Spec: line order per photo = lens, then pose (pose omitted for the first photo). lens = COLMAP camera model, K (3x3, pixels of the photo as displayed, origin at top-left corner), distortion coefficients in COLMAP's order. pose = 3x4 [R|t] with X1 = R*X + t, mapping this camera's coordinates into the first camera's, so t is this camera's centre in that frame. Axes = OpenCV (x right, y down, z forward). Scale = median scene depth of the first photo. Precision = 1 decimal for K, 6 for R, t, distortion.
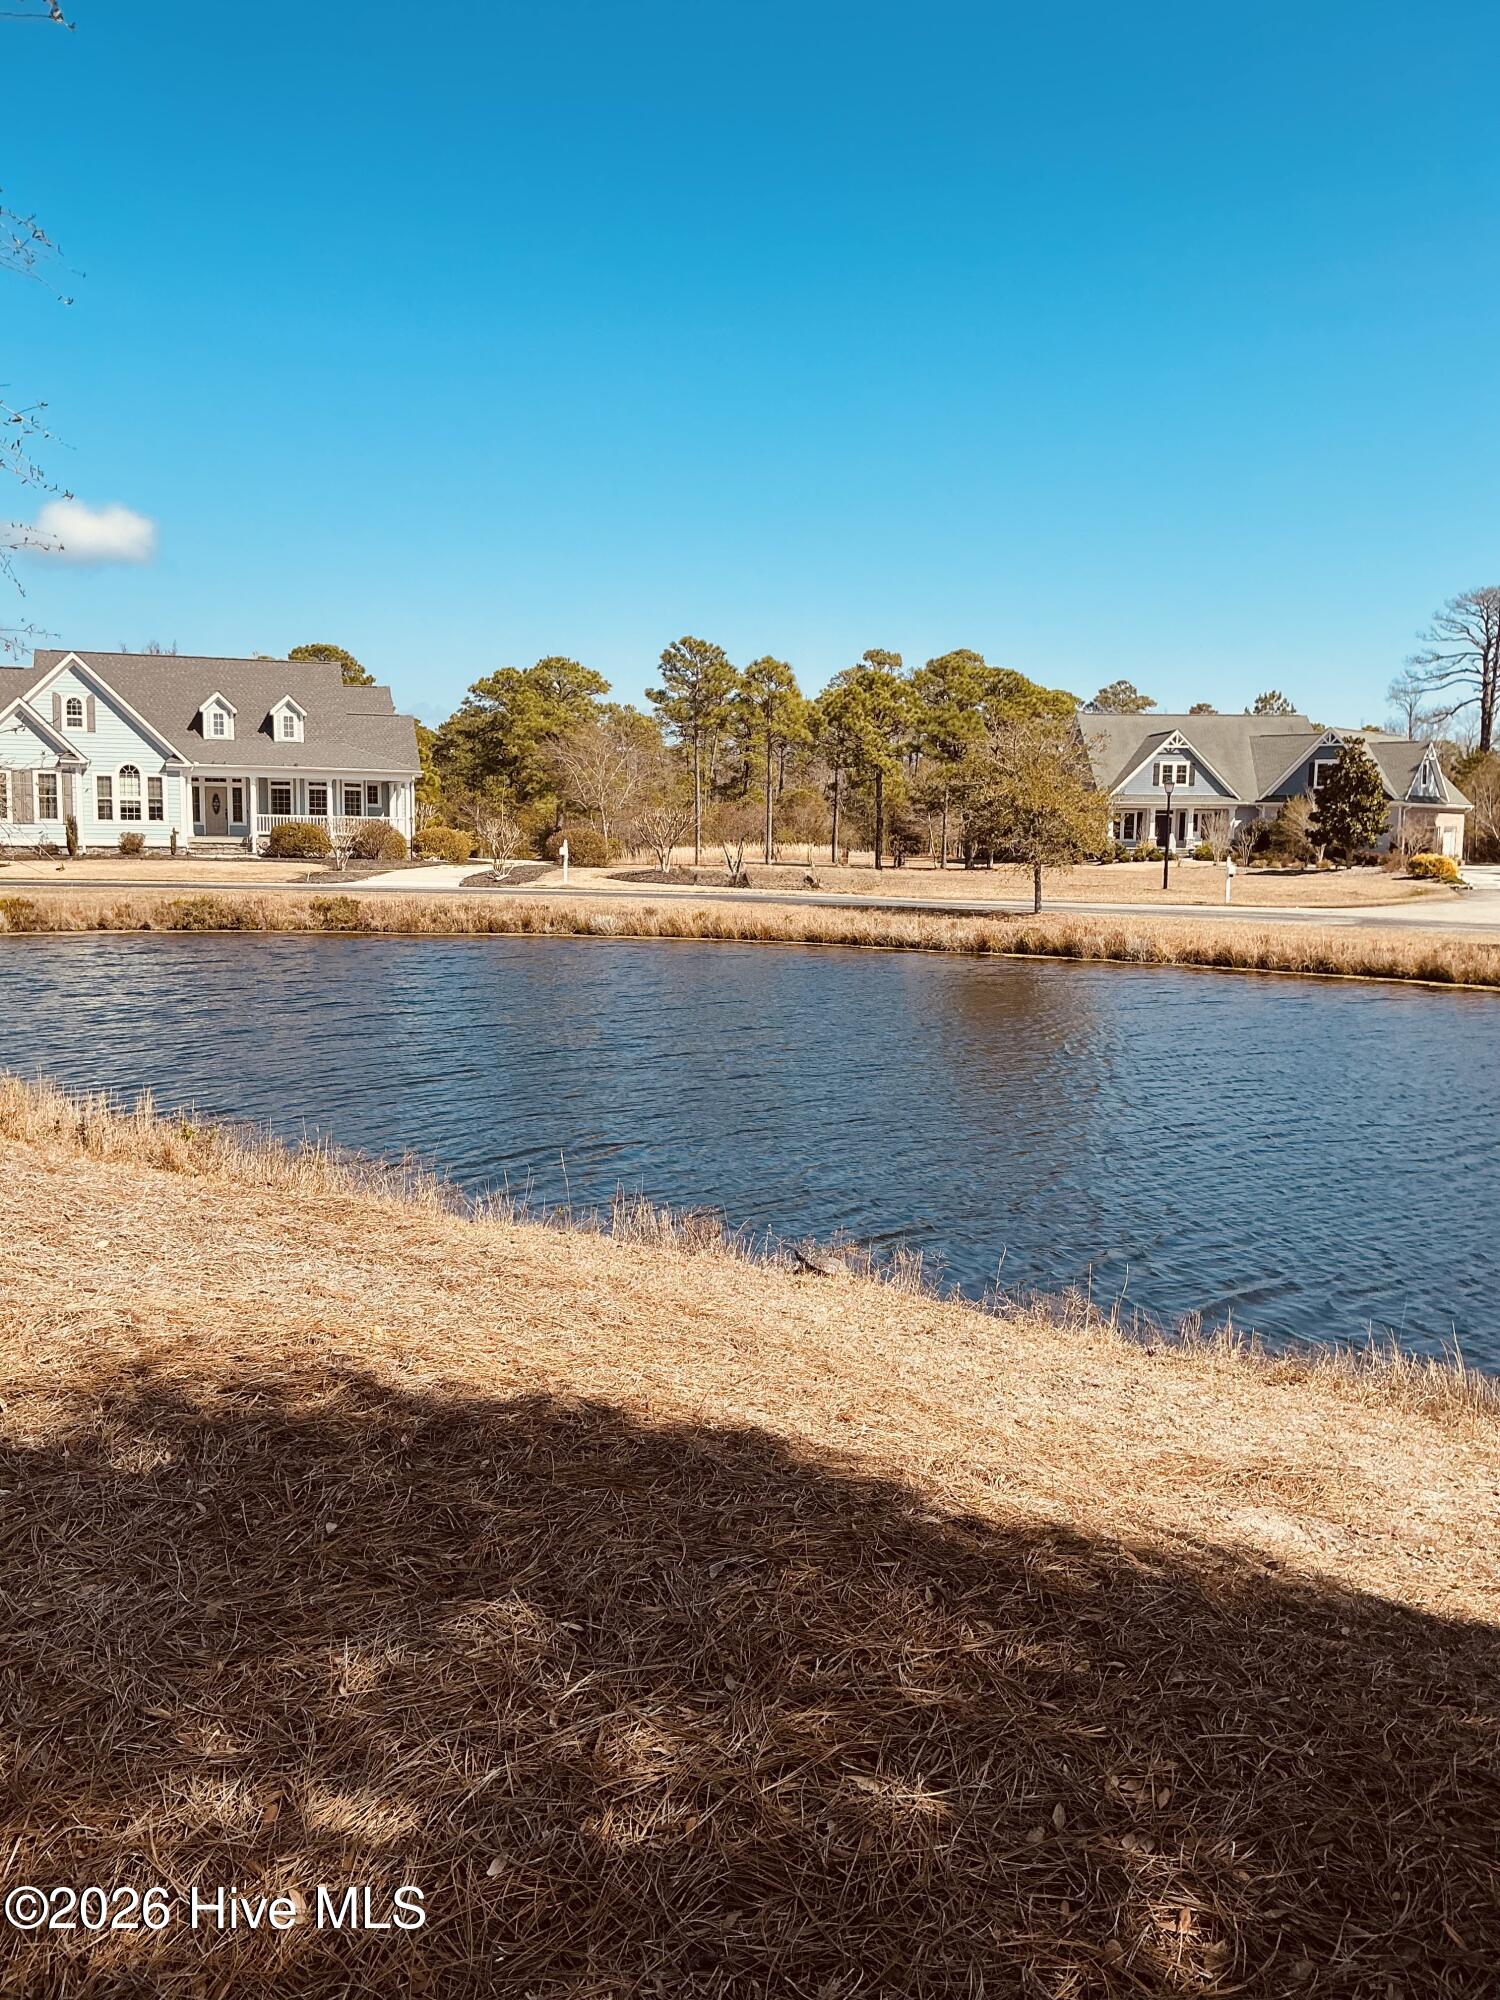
lens RADIAL K [[1663.5, 0, 748.8], [0, 1663.5, 1005.3], [0, 0, 1]] dist [0.150711, -0.304342]
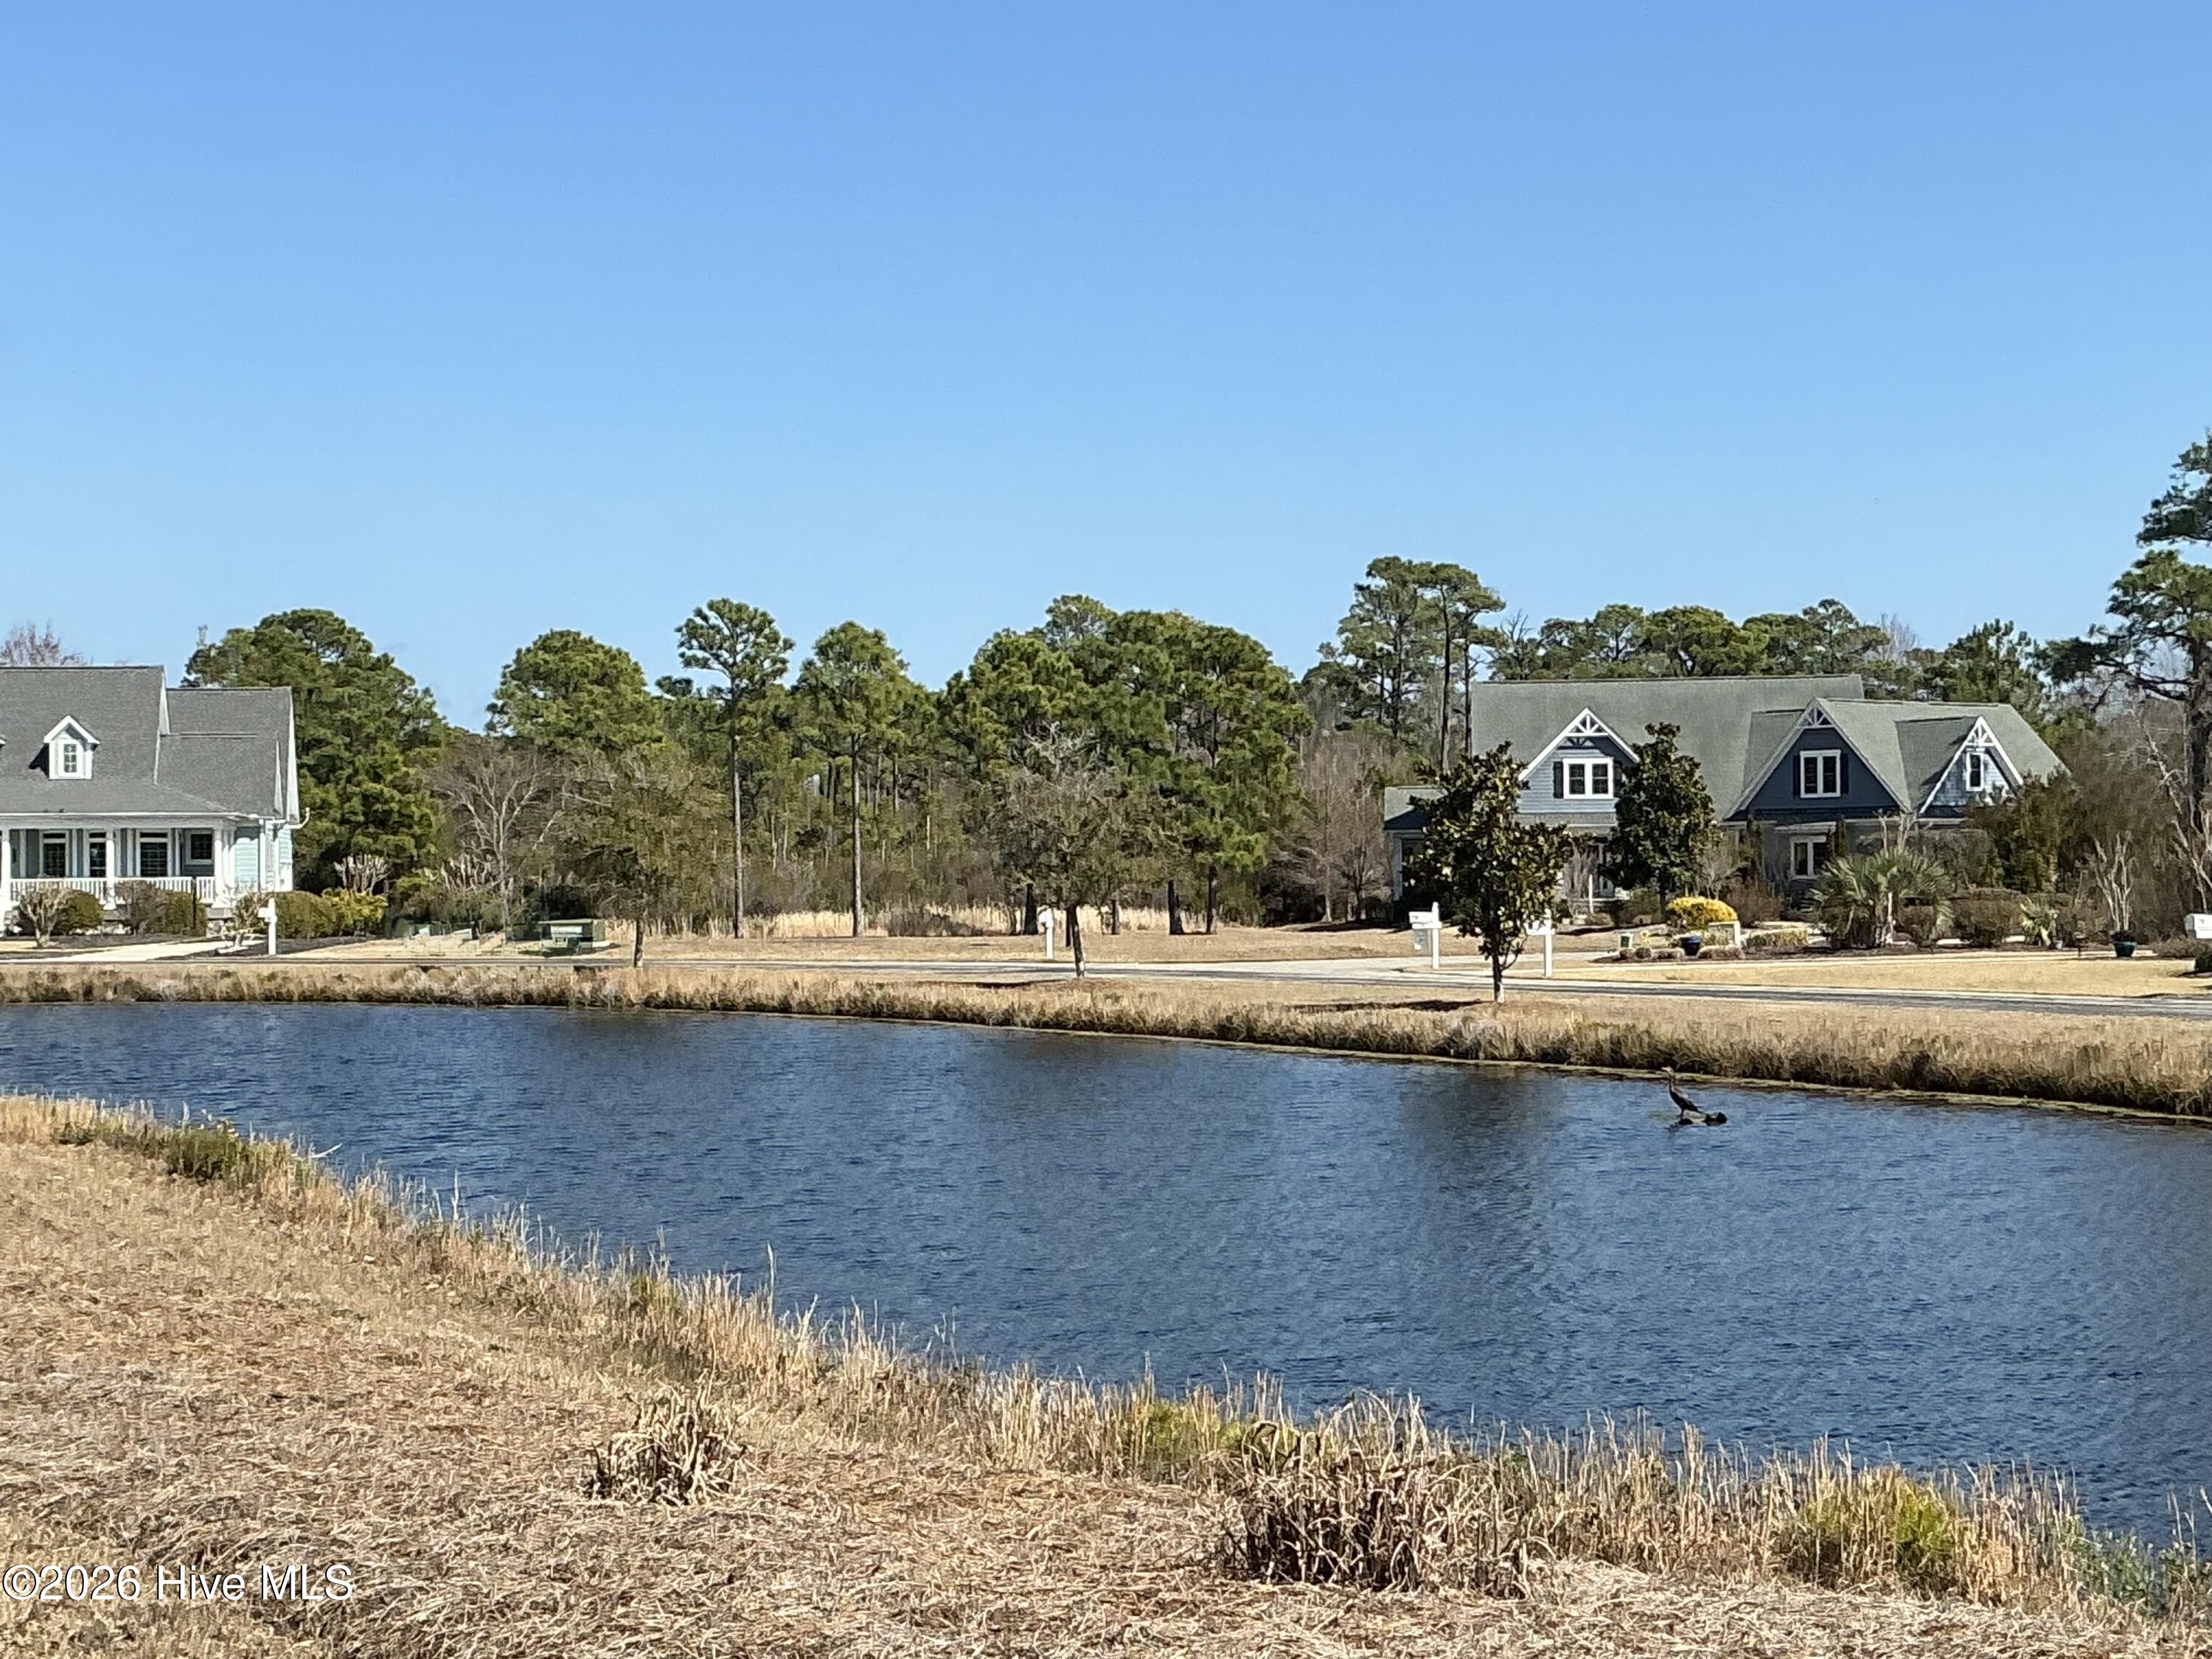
lens RADIAL K [[3708.3, 0, 1104.1], [0, 3708.3, 757.1], [0, 0, 1]] dist [0.131706, 0.035883]
pose [[0.988323, -0.028356, -0.149710, 0.445084], [0.006930, 0.989879, -0.141742, 0.072129], [0.152214, 0.139050, 0.978517, -0.559931]]
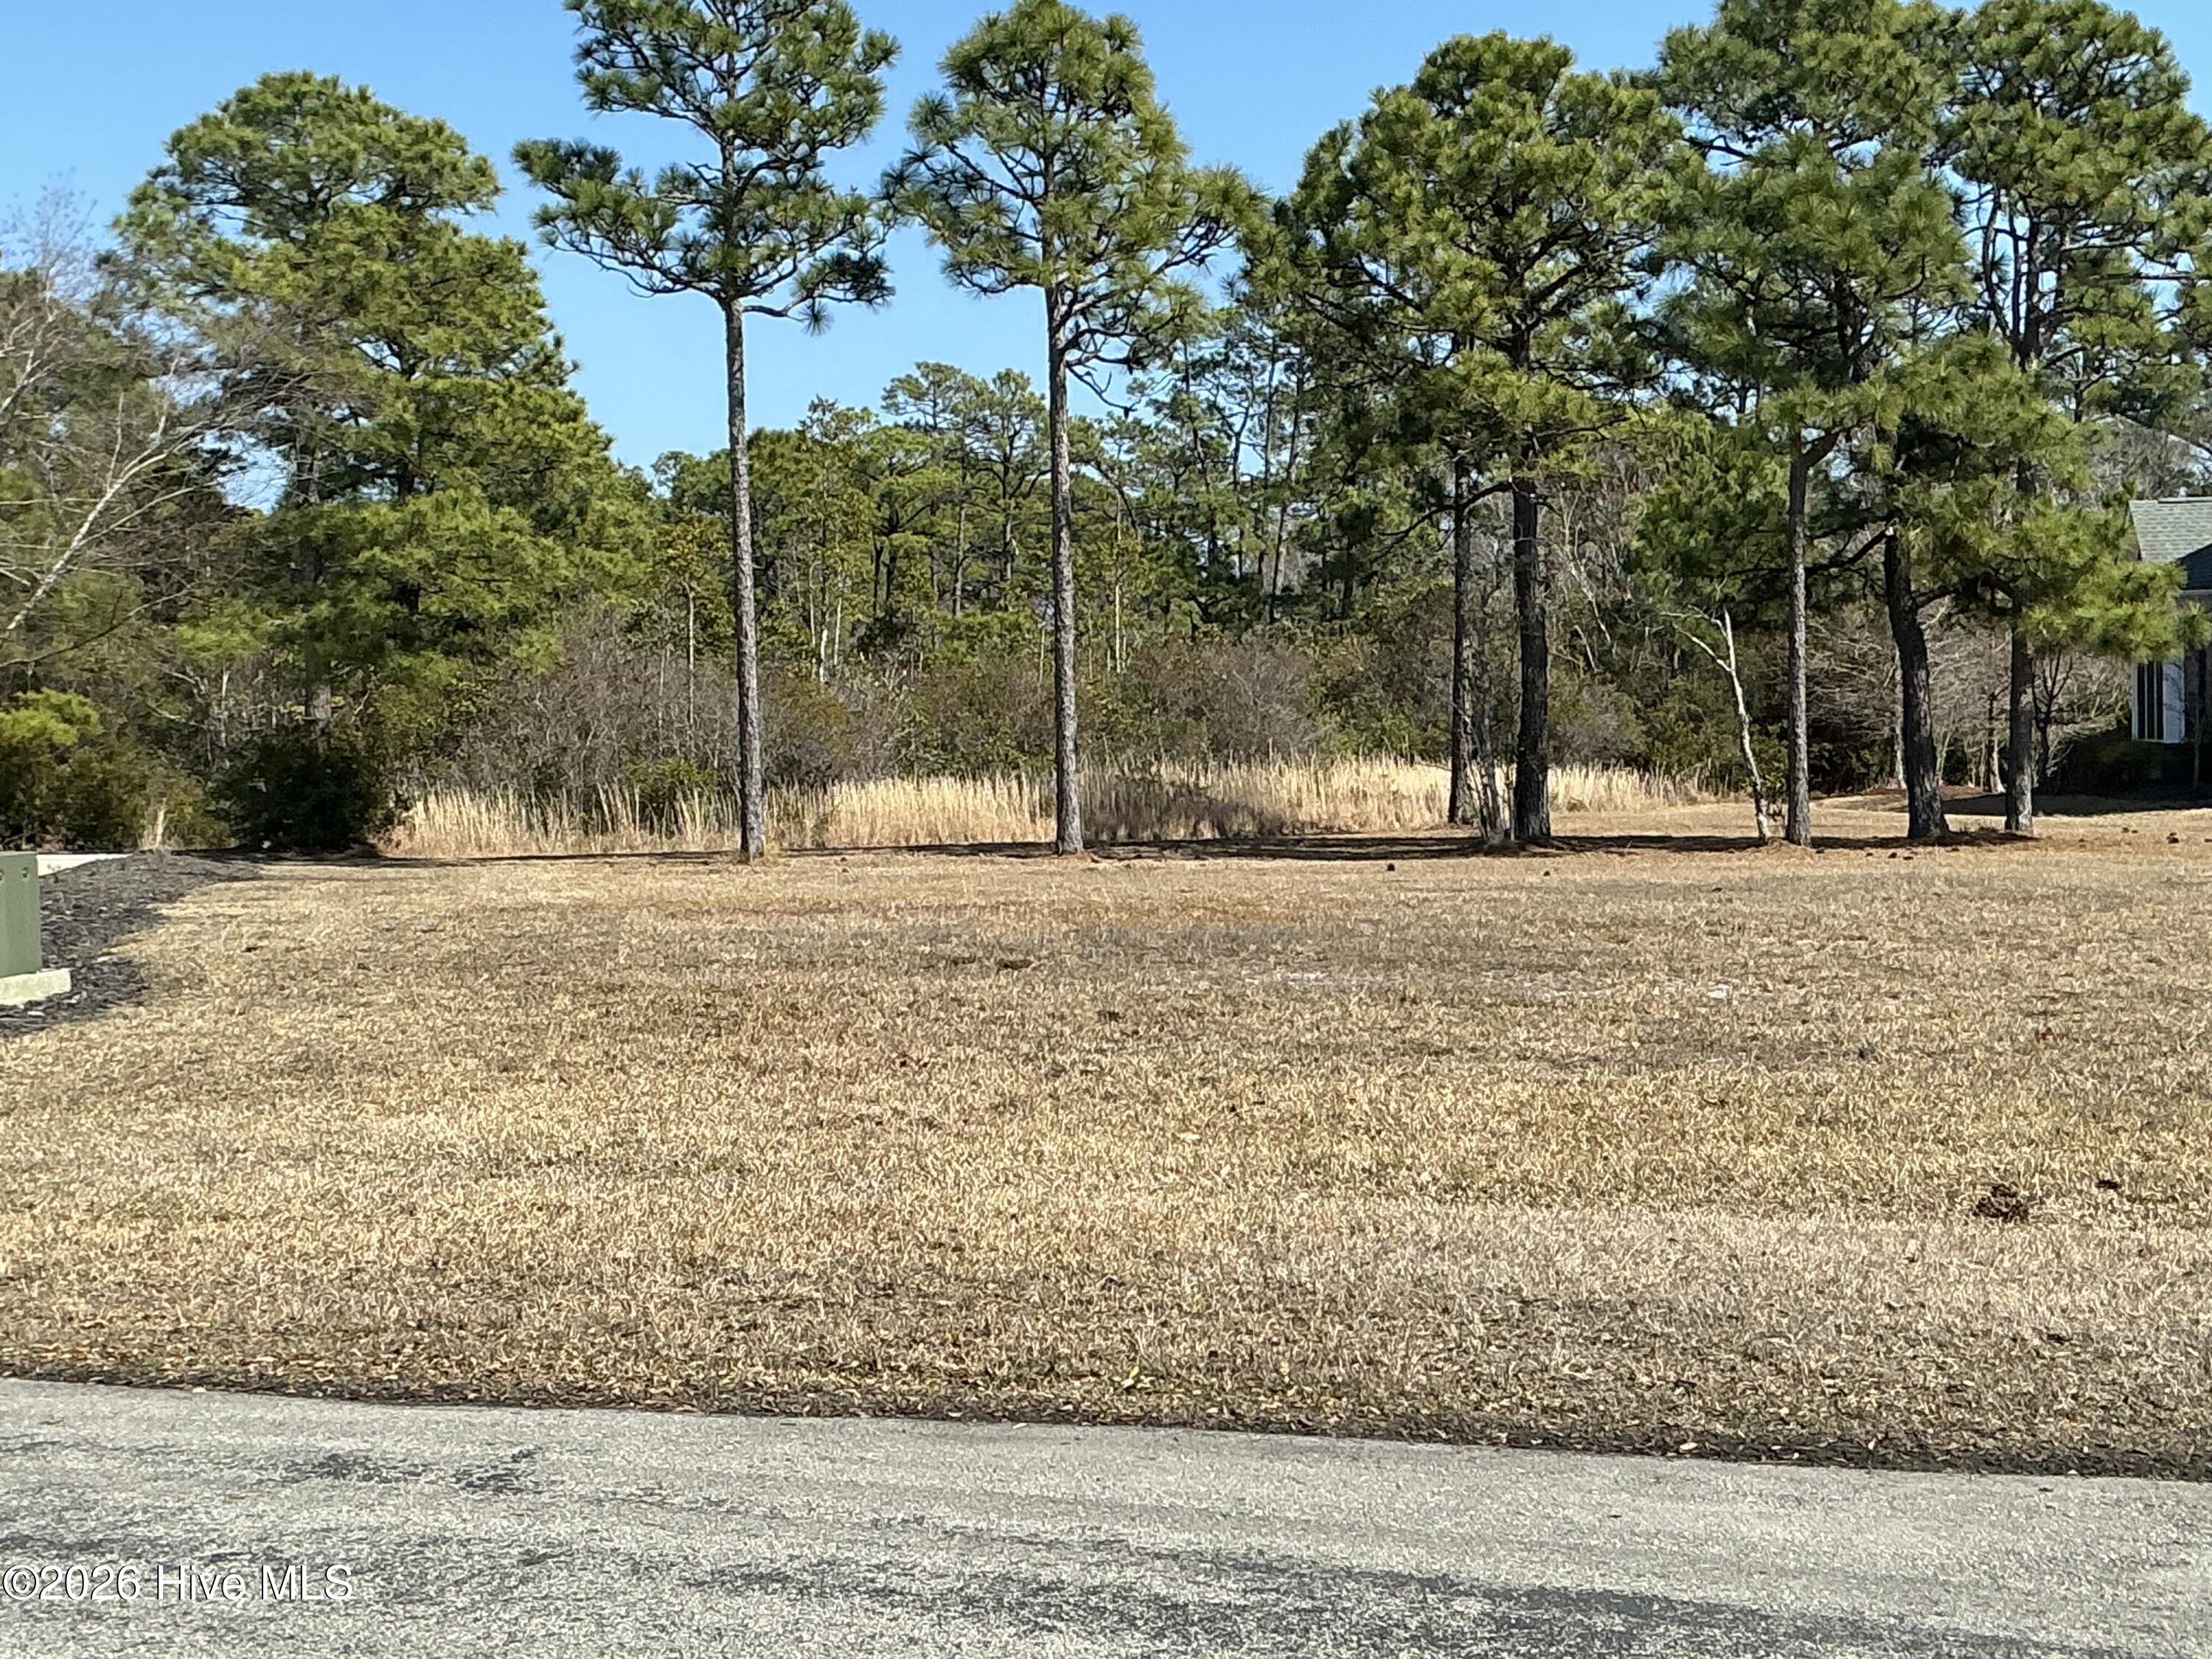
lens RADIAL K [[3666.4, 0, 1097.2], [0, 3666.4, 837.0], [0, 0, 1]] dist [0.160769, -0.309718]
pose [[0.988358, -0.027466, -0.149646, 0.131001], [0.015327, 0.996541, -0.081679, -0.056823], [0.151372, 0.078435, 0.985360, 0.648597]]
